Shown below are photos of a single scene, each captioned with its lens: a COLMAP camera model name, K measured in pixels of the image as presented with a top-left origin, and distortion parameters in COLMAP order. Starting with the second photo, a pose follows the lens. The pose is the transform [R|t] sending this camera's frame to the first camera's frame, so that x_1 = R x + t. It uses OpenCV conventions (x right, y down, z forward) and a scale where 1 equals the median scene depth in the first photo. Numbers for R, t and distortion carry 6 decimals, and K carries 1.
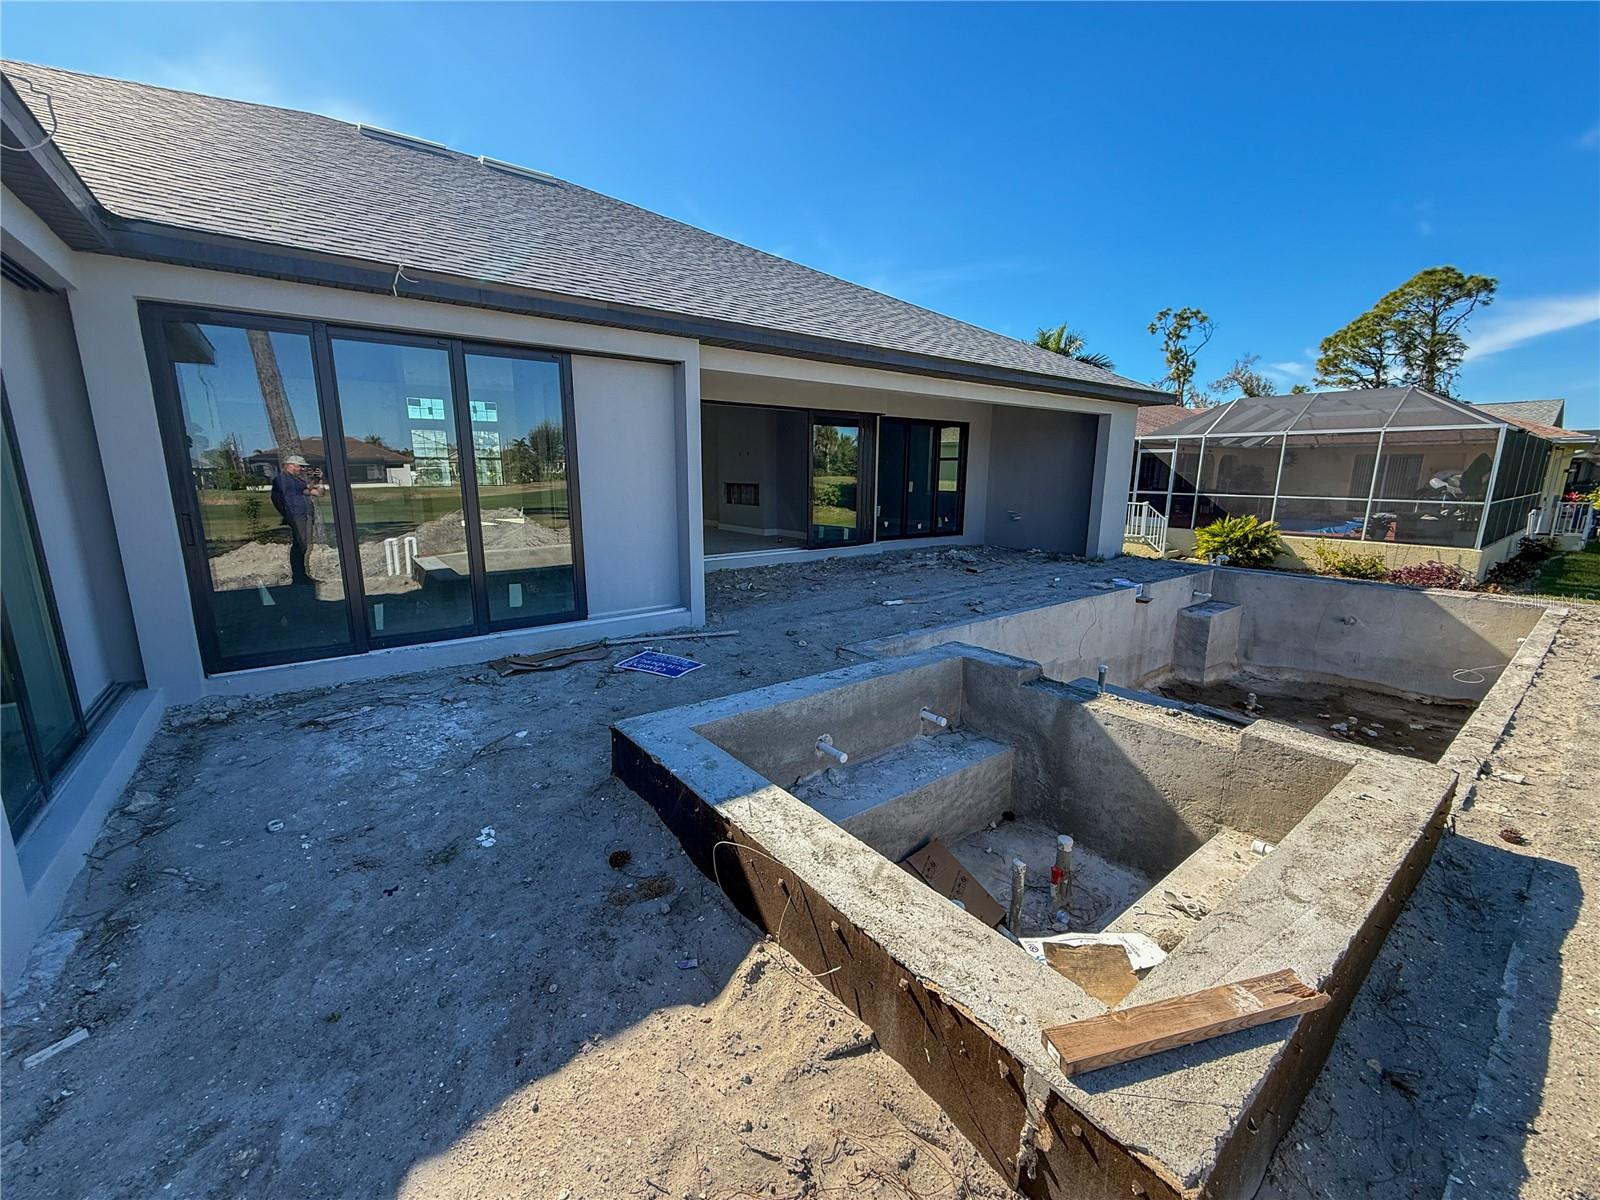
lens RADIAL K [[636.7, 0, 795.6], [0, 636.7, 601.3], [0, 0, 1]] dist [-0.000868, 0.000429]
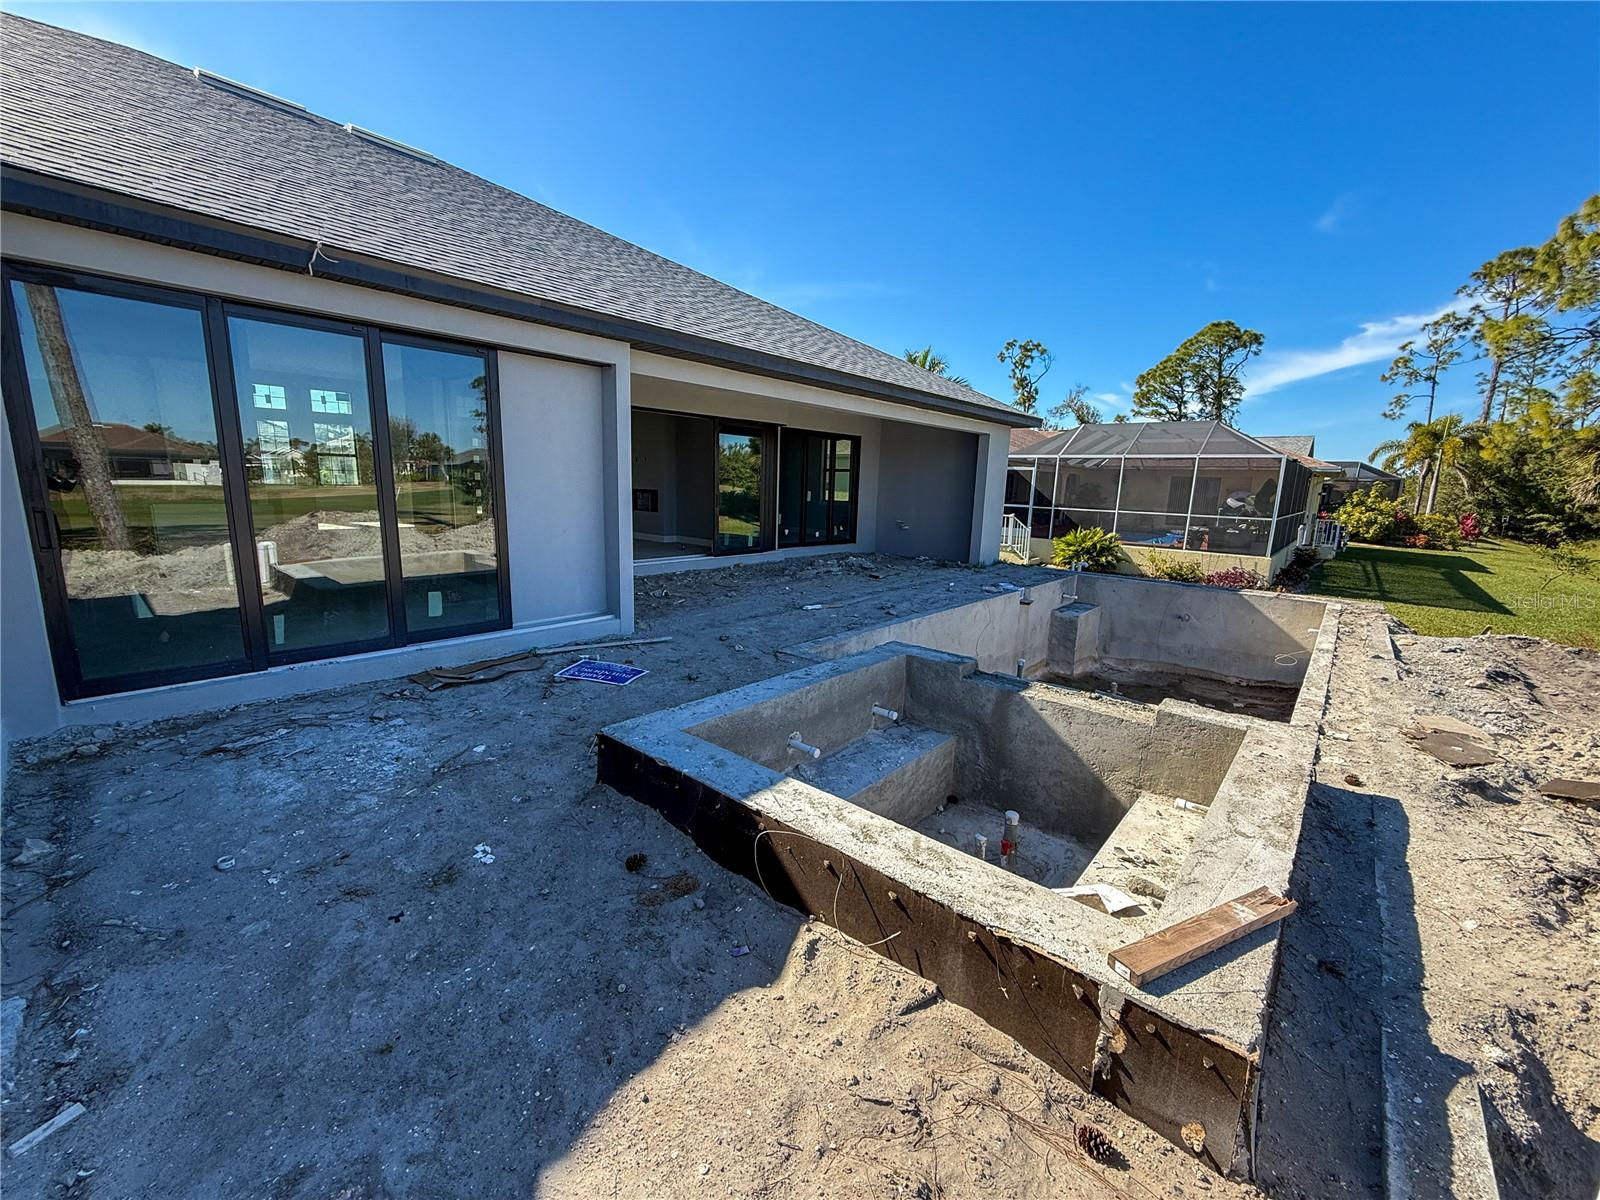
lens RADIAL K [[636.7, 0, 795.6], [0, 636.7, 601.3], [0, 0, 1]] dist [-0.000868, 0.000429]
pose [[0.980285, -0.012170, 0.197214, -0.150931], [0.014663, 0.999830, -0.011183, 0.006983], [-0.197045, 0.013854, 0.980297, -0.022600]]
